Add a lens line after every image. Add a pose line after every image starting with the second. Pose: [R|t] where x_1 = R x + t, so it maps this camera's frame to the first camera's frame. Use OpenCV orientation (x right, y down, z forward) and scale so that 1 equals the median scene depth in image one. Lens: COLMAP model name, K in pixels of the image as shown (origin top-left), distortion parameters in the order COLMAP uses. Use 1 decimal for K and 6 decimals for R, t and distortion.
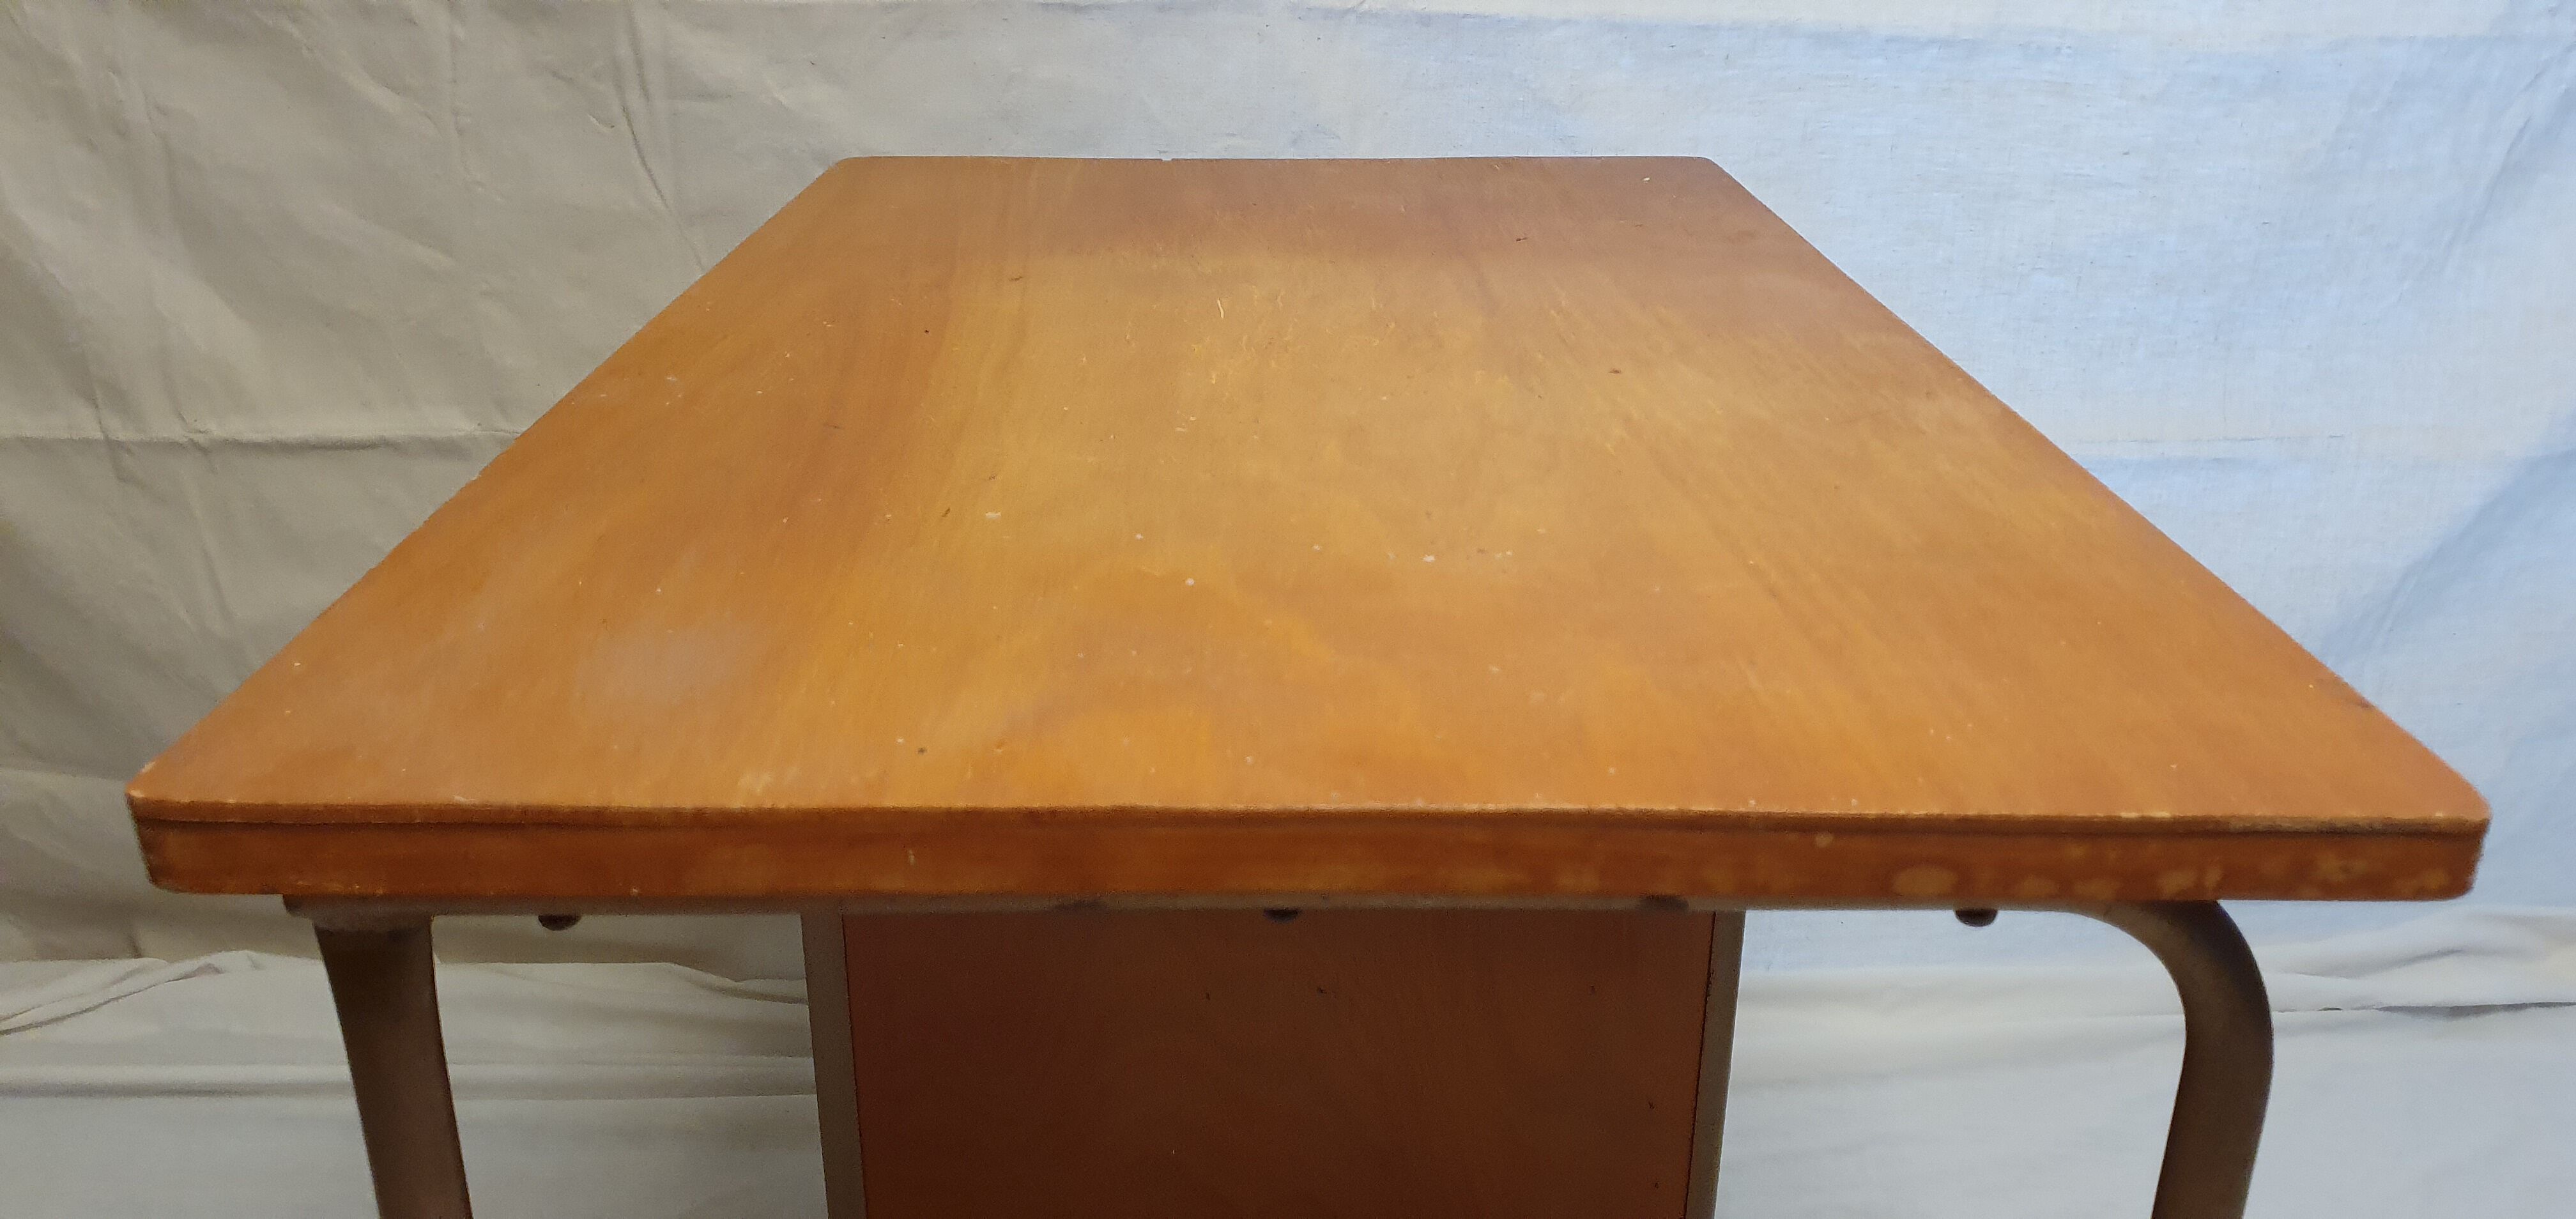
lens RADIAL K [[2025.3, 0, 1303.1], [0, 2025.3, 622.7], [0, 0, 1]] dist [-0.056964, 0.088273]
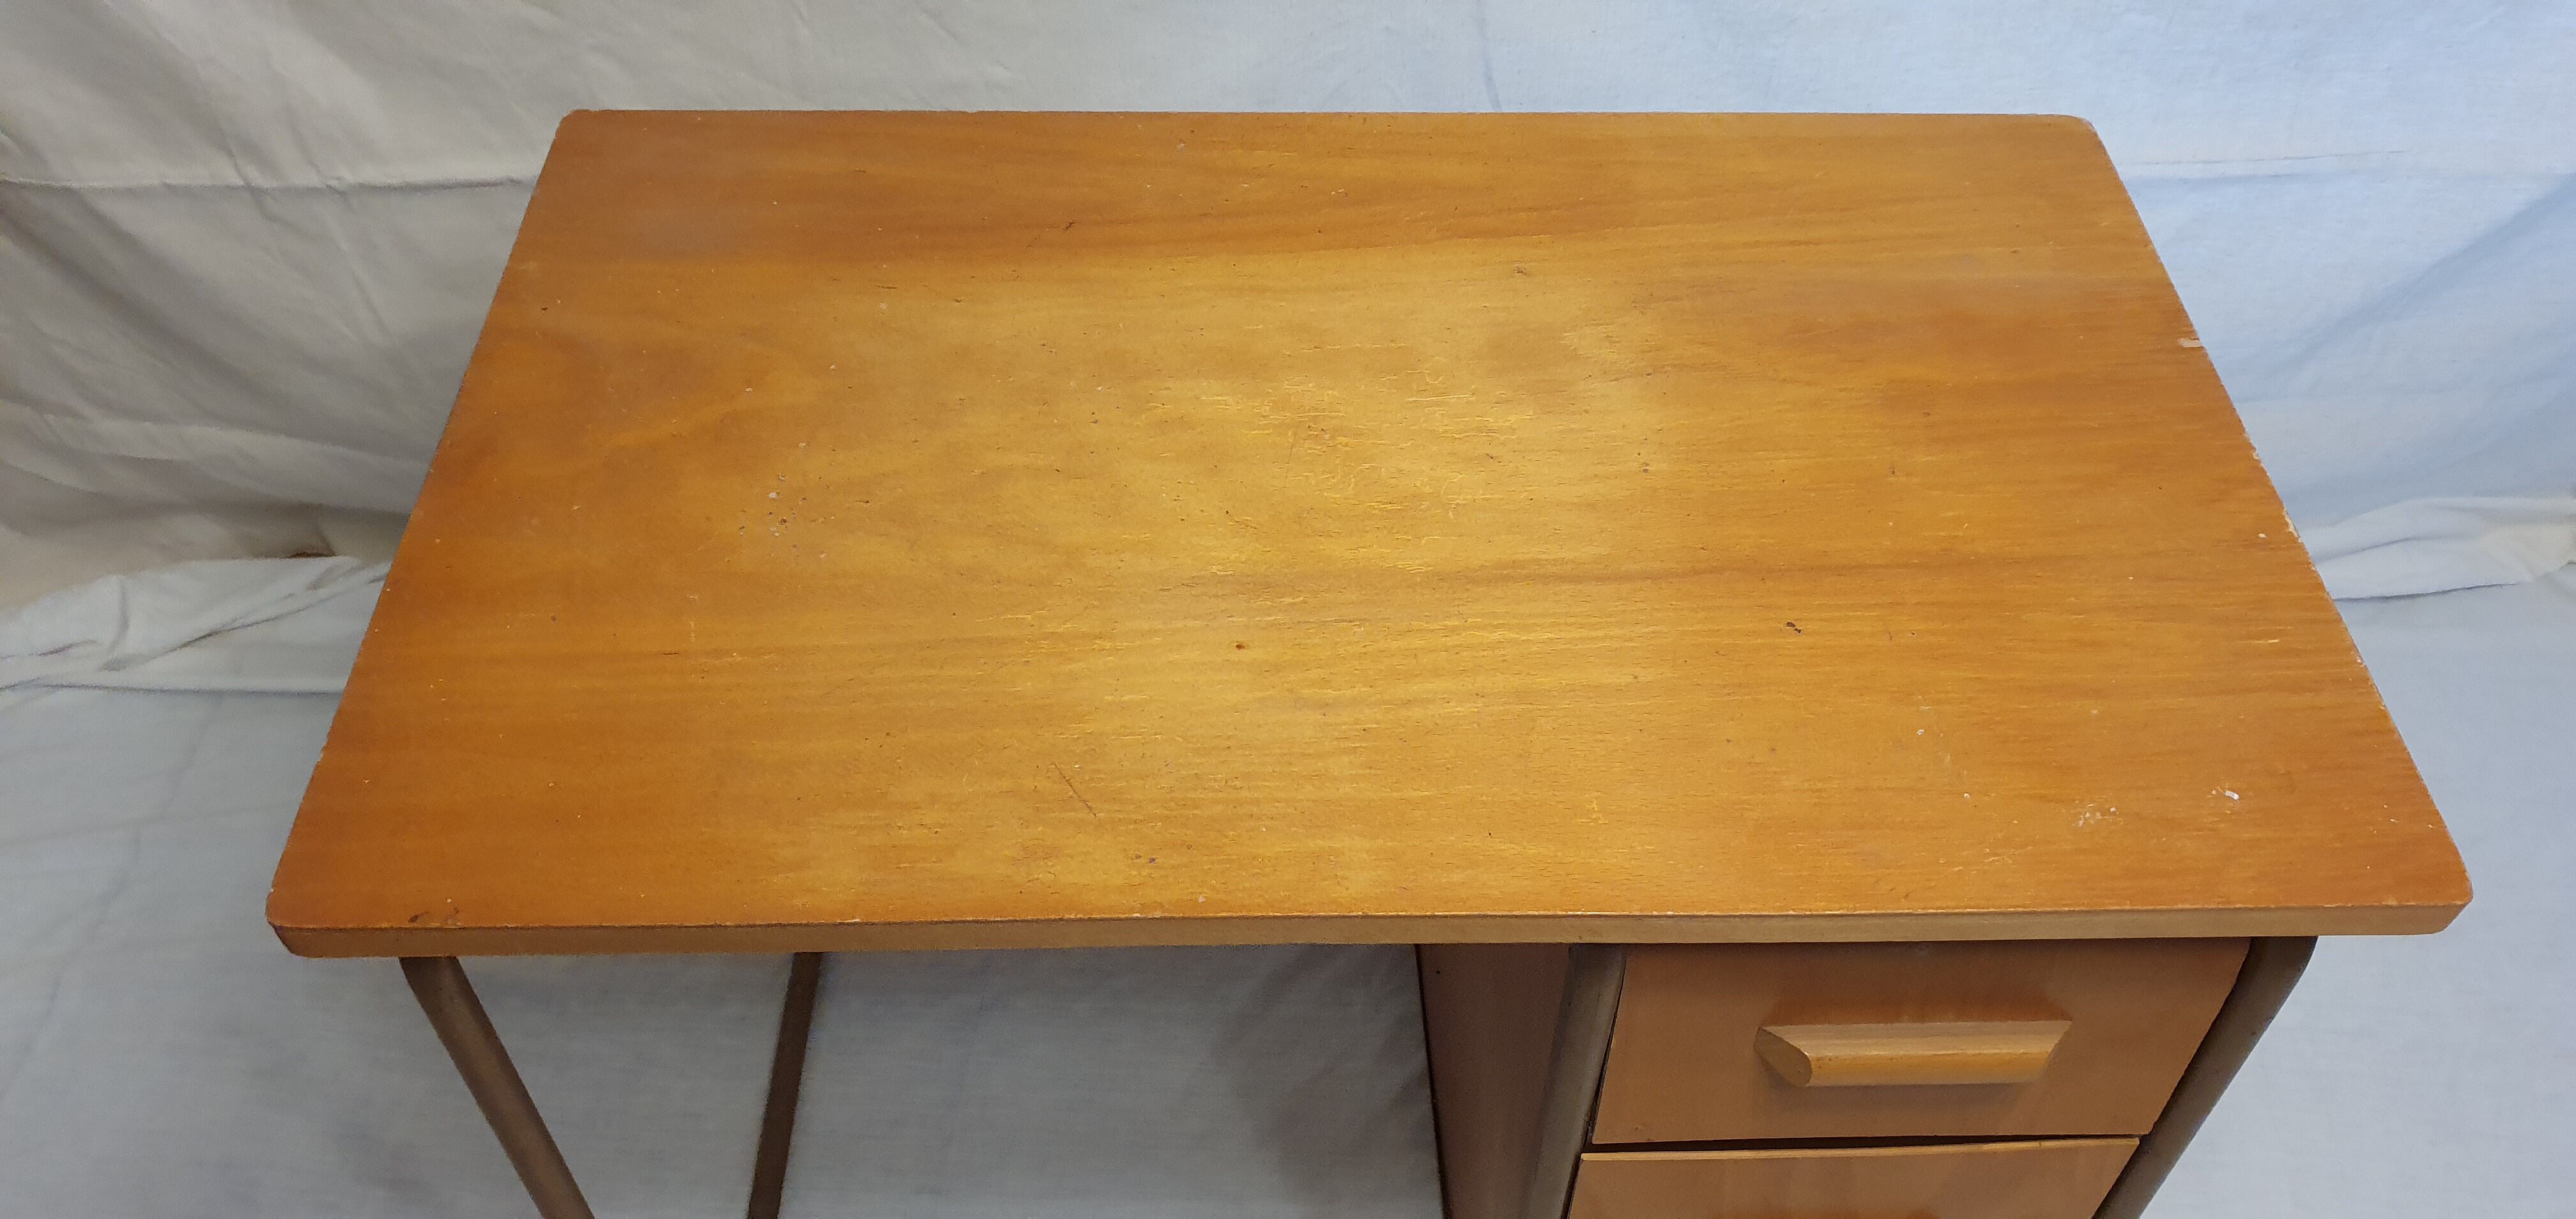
lens RADIAL K [[2025.3, 0, 1269.2], [0, 2025.3, 609.9], [0, 0, 1]] dist [-0.056964, 0.088273]
pose [[0.999990, -0.000761, -0.004500, -0.061987], [0.002574, 0.908265, 0.418388, -0.330456], [0.003769, -0.418395, 0.908257, -0.037156]]
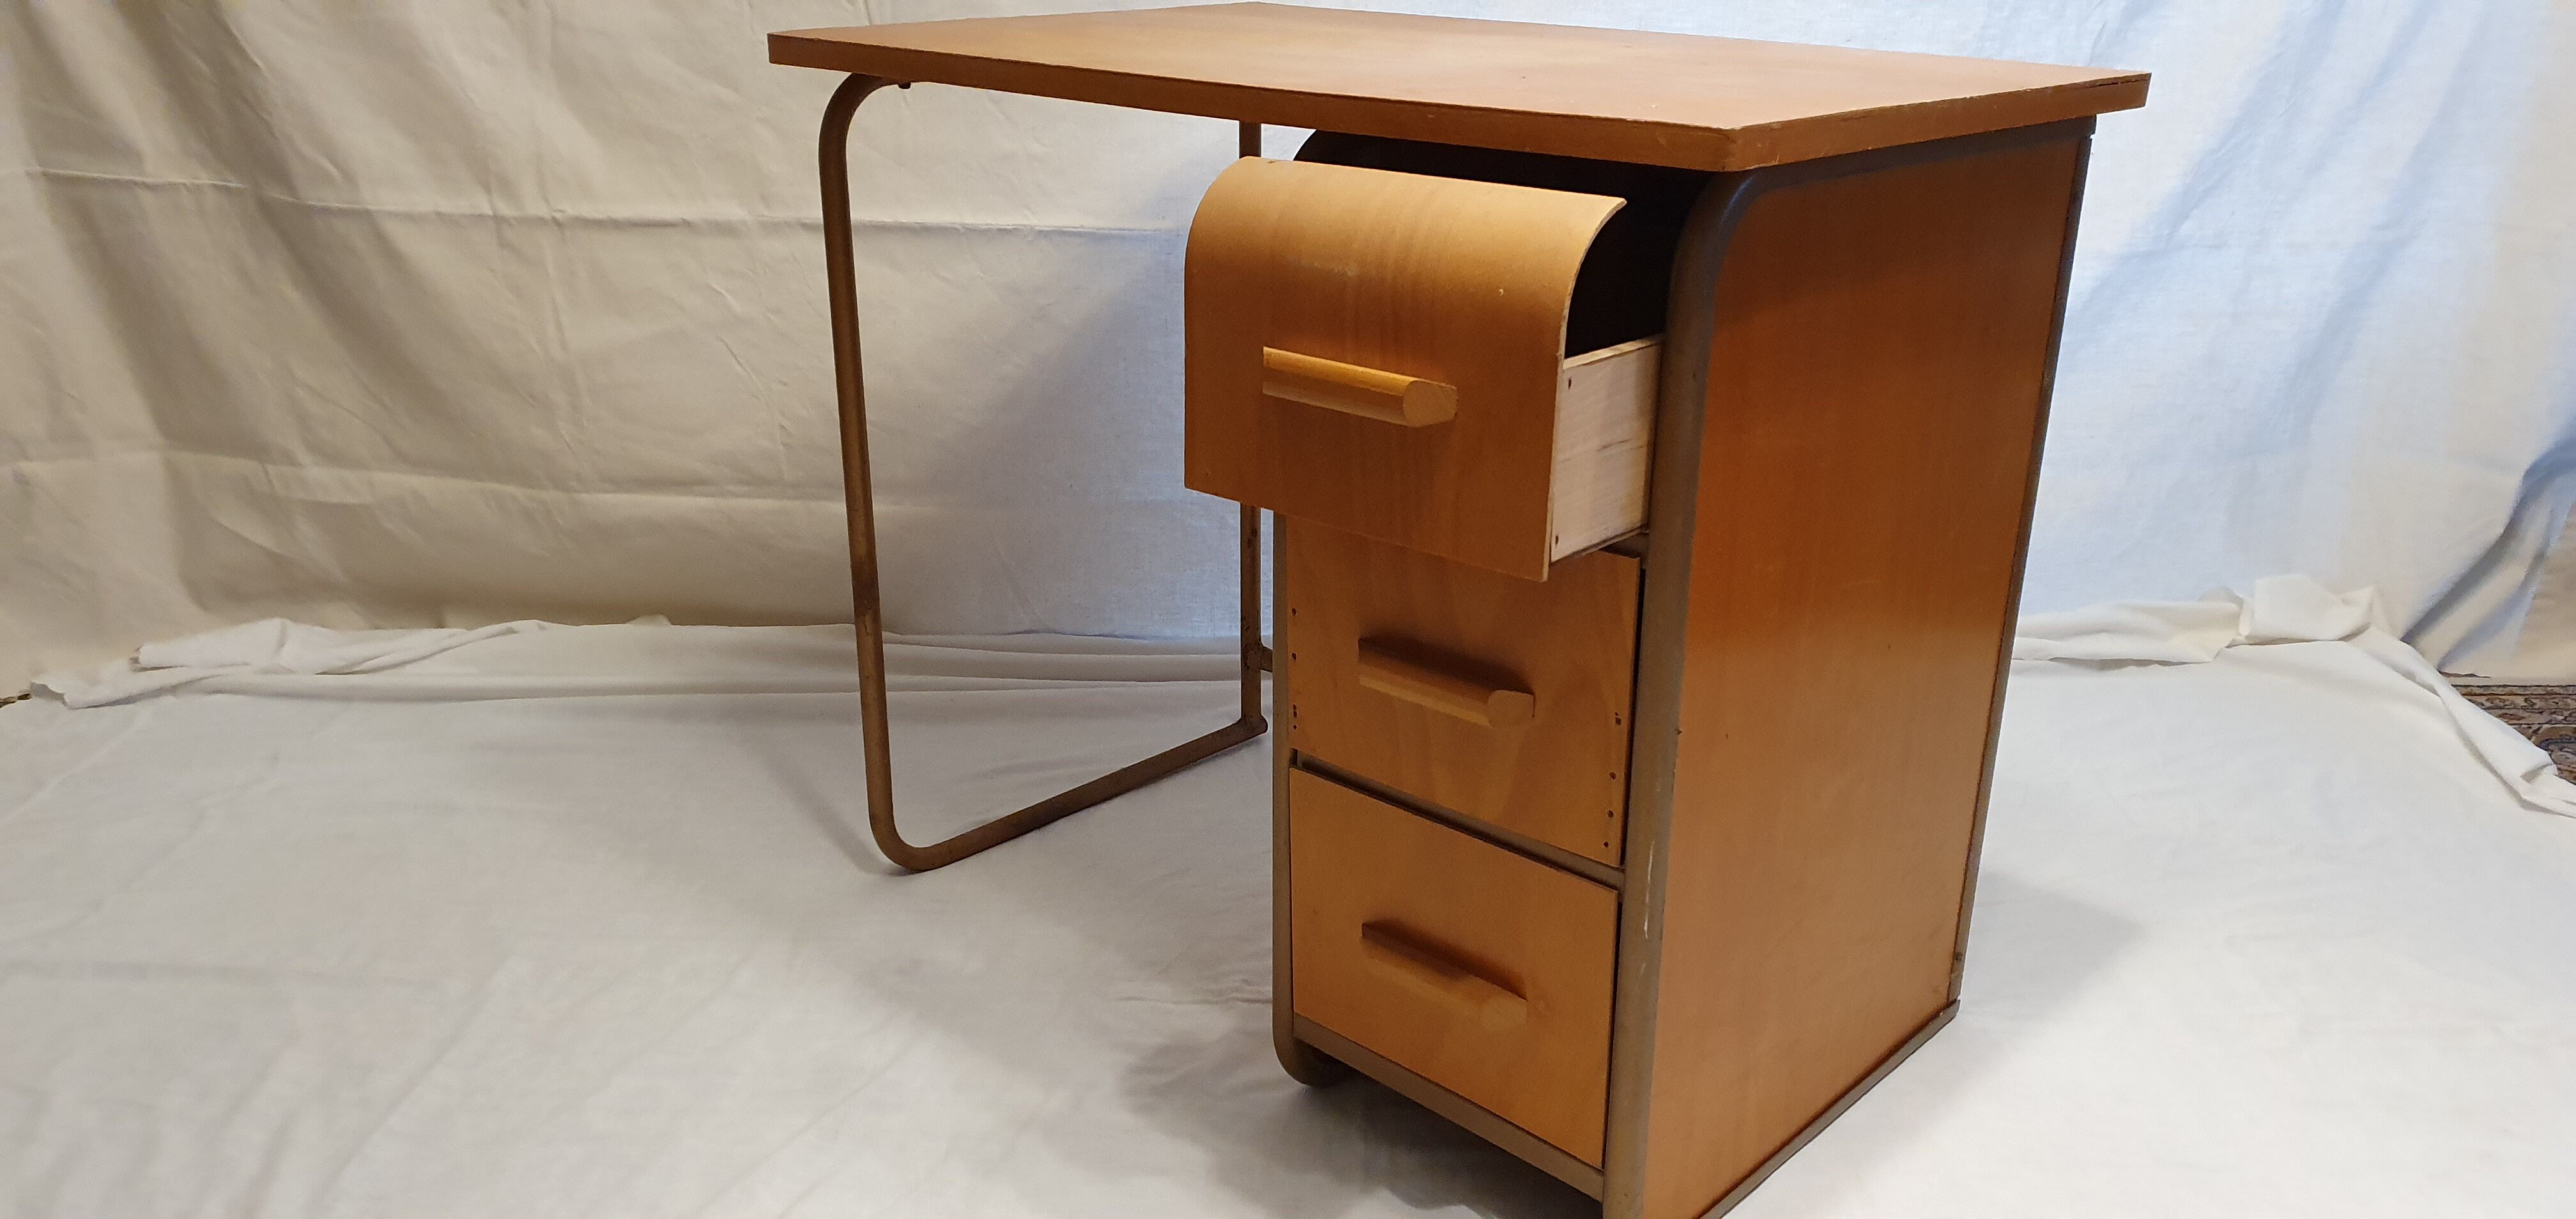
lens RADIAL K [[2025.3, 0, 1321.5], [0, 2025.3, 663.9], [0, 0, 1]] dist [-0.056964, 0.088273]
pose [[0.998722, -0.000627, 0.050544, -0.068633], [0.002691, 0.999165, -0.040775, 0.300433], [-0.050476, 0.040859, 0.997889, -0.486700]]
